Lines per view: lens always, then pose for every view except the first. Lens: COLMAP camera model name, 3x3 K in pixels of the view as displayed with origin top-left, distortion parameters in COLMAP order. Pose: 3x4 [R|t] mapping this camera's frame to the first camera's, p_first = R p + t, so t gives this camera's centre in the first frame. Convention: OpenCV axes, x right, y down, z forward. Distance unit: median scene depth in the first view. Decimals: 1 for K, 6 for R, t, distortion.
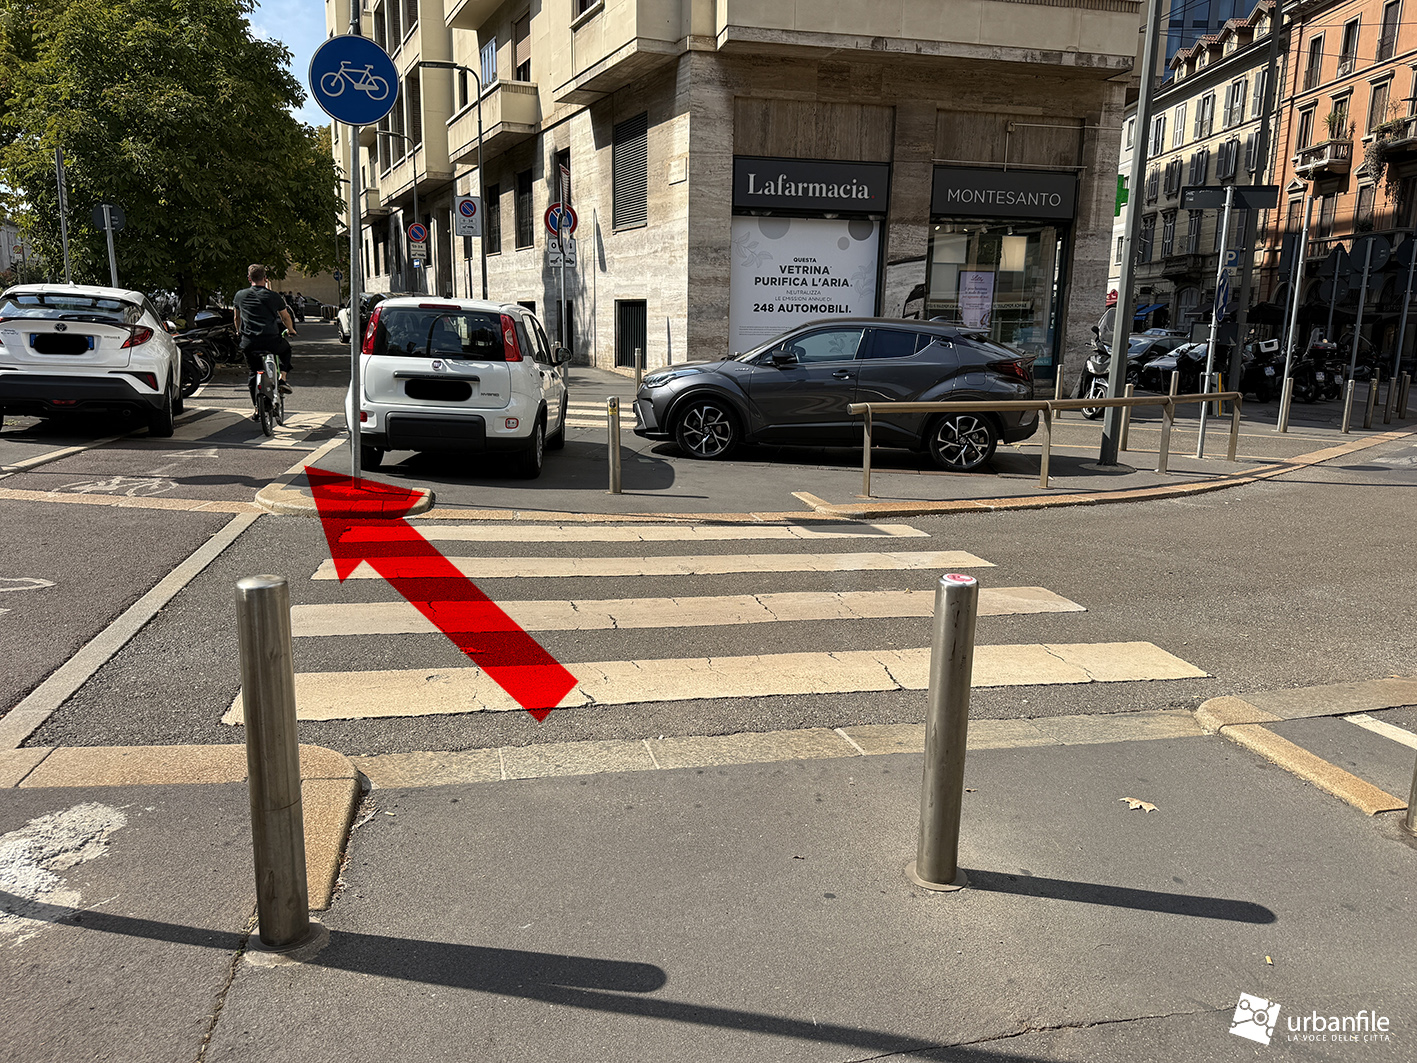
lens RADIAL K [[1121.6, 0, 750.5], [0, 1121.6, 552.9], [0, 0, 1]] dist [0.145807, -0.220719]
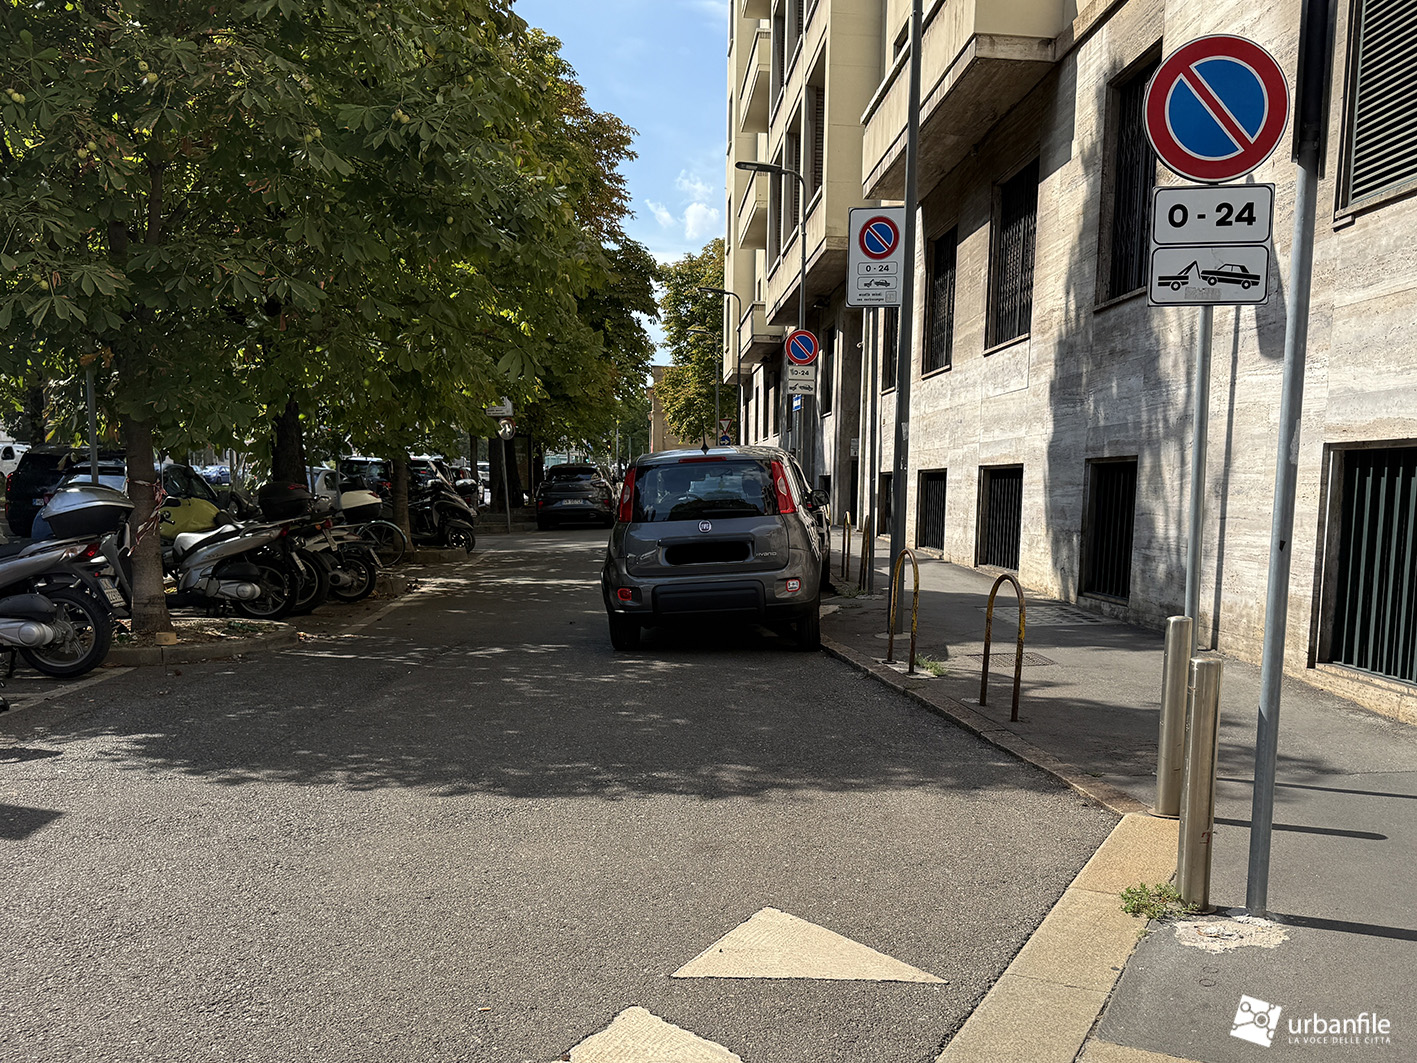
lens RADIAL K [[1121.6, 0, 750.5], [0, 1121.6, 552.9], [0, 0, 1]] dist [0.145807, -0.220719]
pose [[0.927799, 0.024263, -0.372290, -0.169820], [-0.080521, 0.987387, -0.136321, -0.165046], [0.364287, 0.156456, 0.918051, 0.779903]]
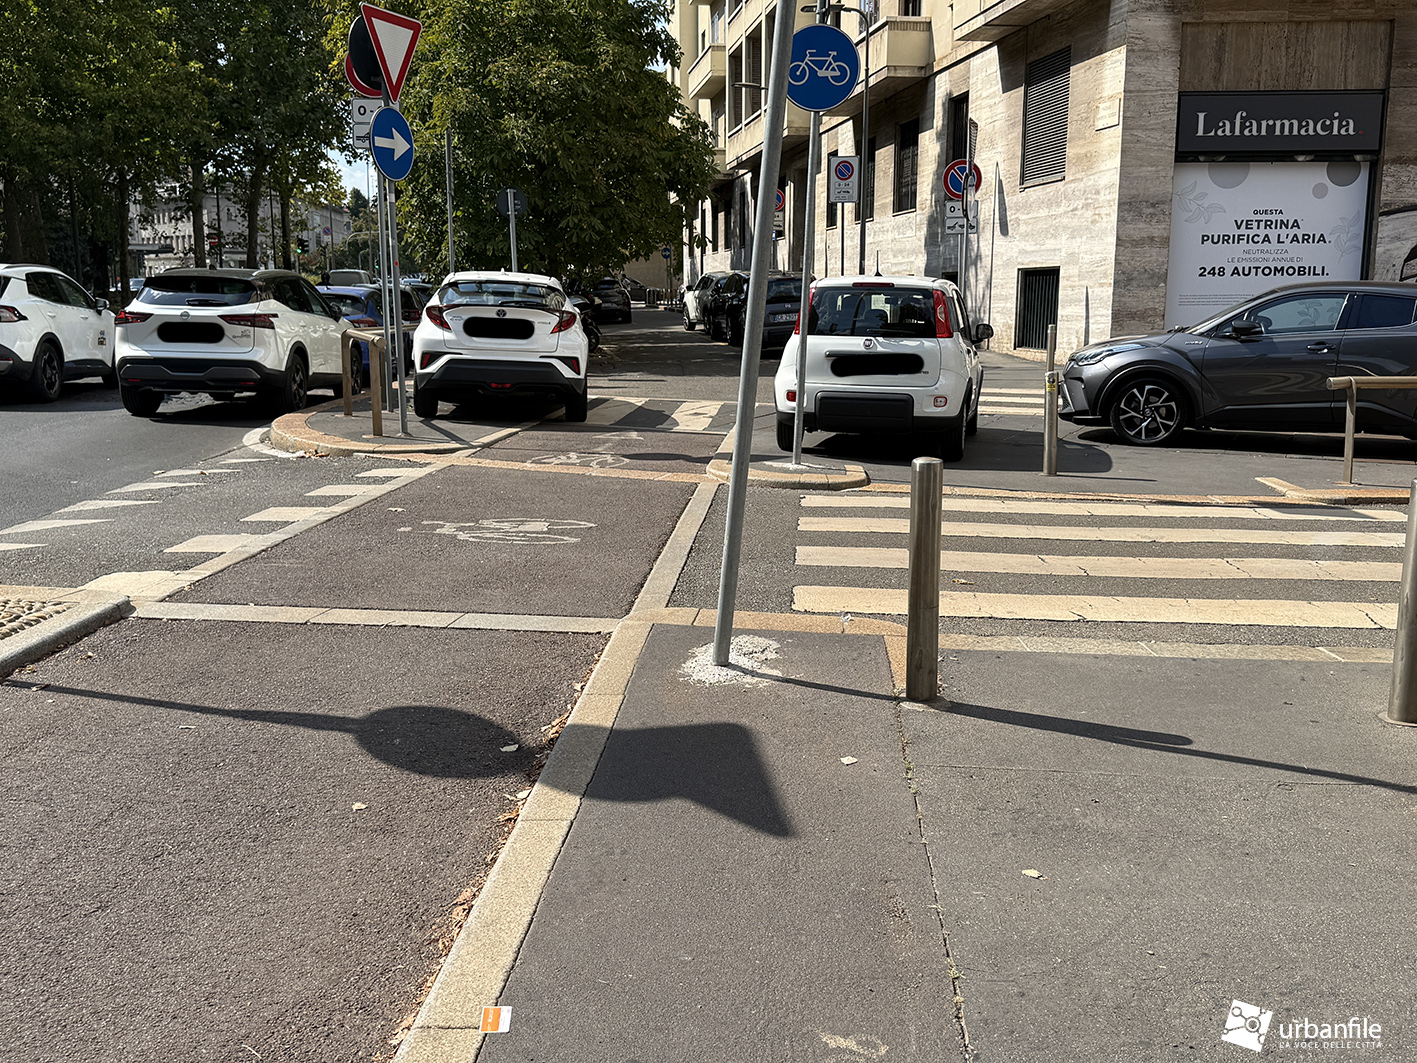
lens RADIAL K [[1540.2, 0, 708.5], [0, 1540.2, 531.5], [0, 0, 1]] dist [0.209129, -0.530521]
pose [[0.960353, 0.023631, -0.277785, -0.018390], [-0.038429, 0.998110, -0.047948, 0.035637], [0.276127, 0.056722, 0.959446, -0.165538]]
